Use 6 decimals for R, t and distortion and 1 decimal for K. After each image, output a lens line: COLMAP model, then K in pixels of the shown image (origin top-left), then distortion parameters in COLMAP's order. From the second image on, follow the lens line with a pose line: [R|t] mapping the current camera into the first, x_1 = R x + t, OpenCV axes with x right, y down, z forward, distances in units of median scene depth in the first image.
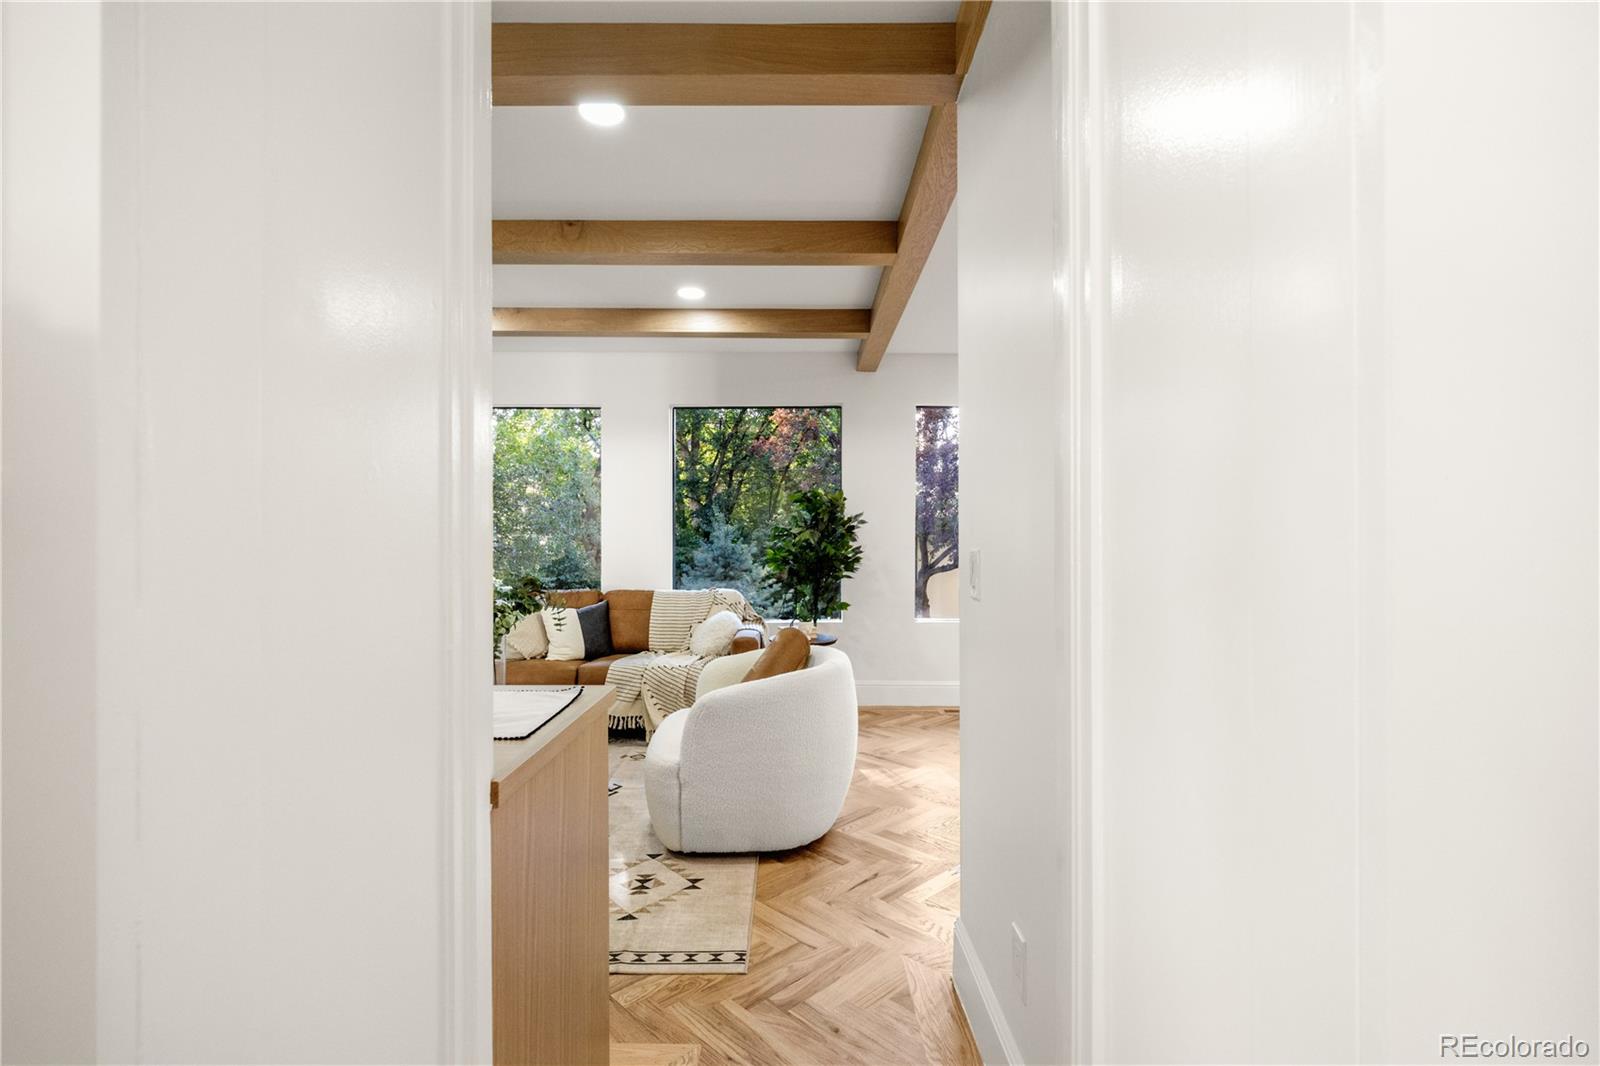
lens RADIAL K [[764.7, 0, 798.1], [0, 764.7, 531.7], [0, 0, 1]] dist [-0.000290, 0.000034]
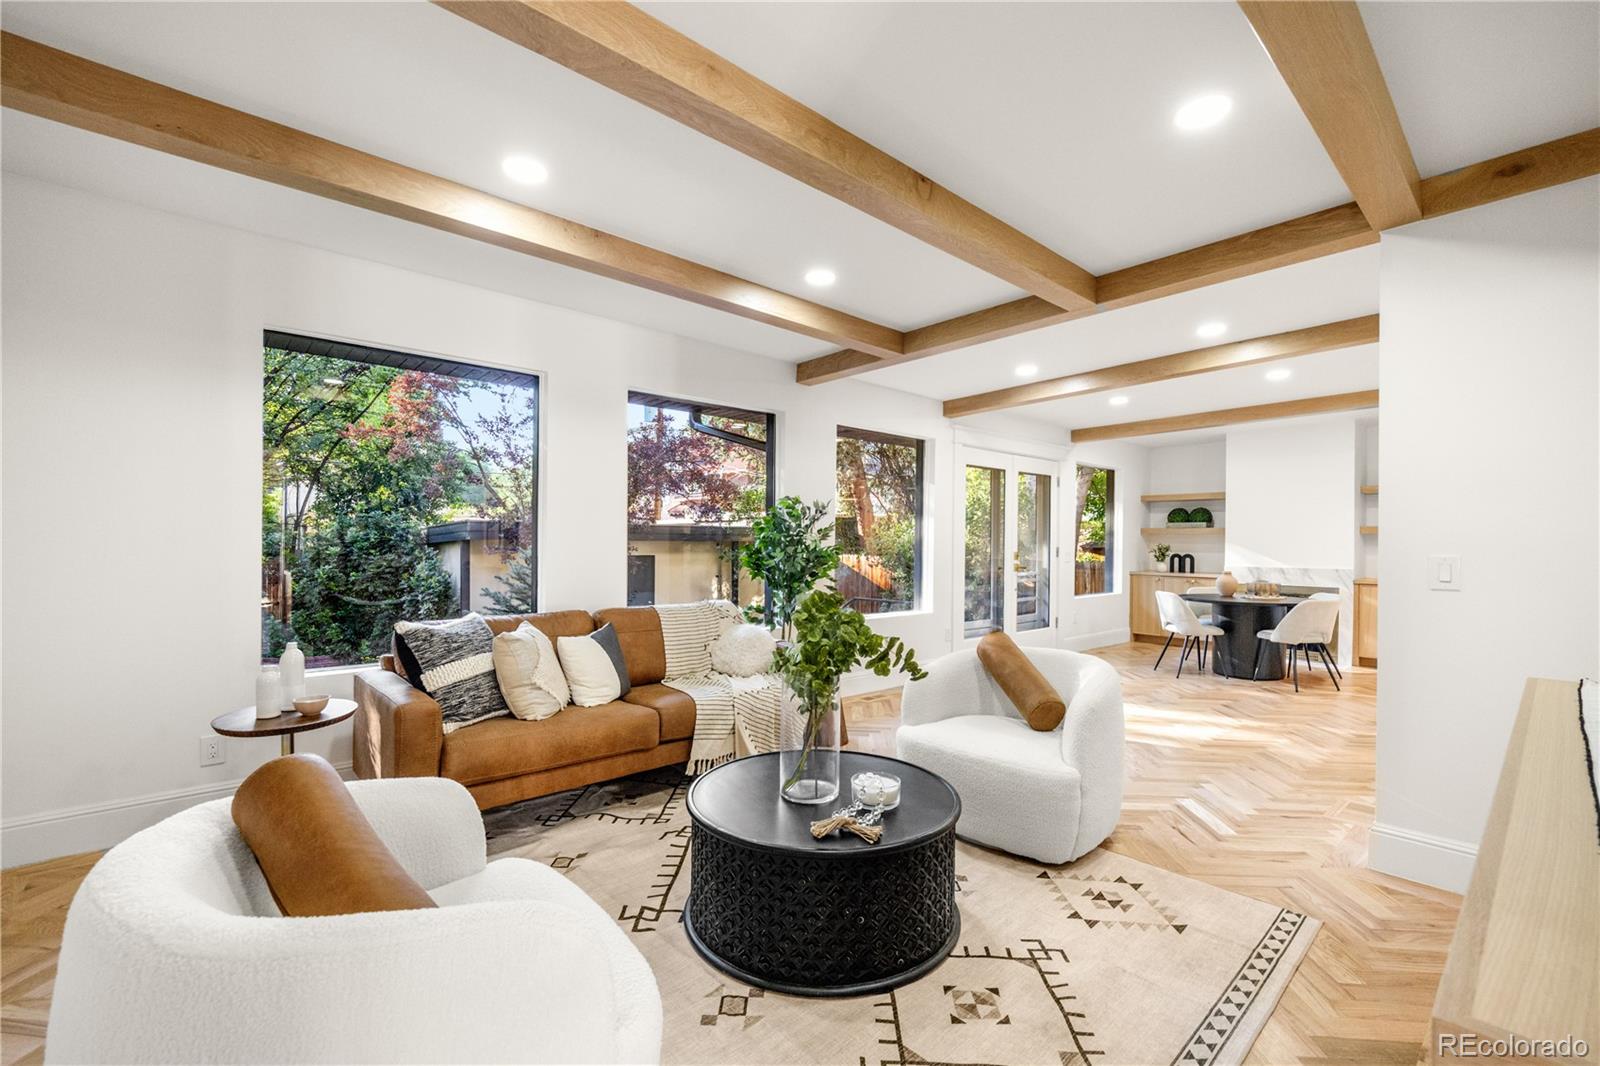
lens RADIAL K [[686.8, 0, 806.3], [0, 686.8, 532.5], [0, 0, 1]] dist [-0.013986, -0.000247]
pose [[0.737825, 0.024635, 0.674542, -1.035312], [-0.013085, 0.999668, -0.022196, 0.019281], [-0.674865, 0.007551, 0.737903, 0.591399]]
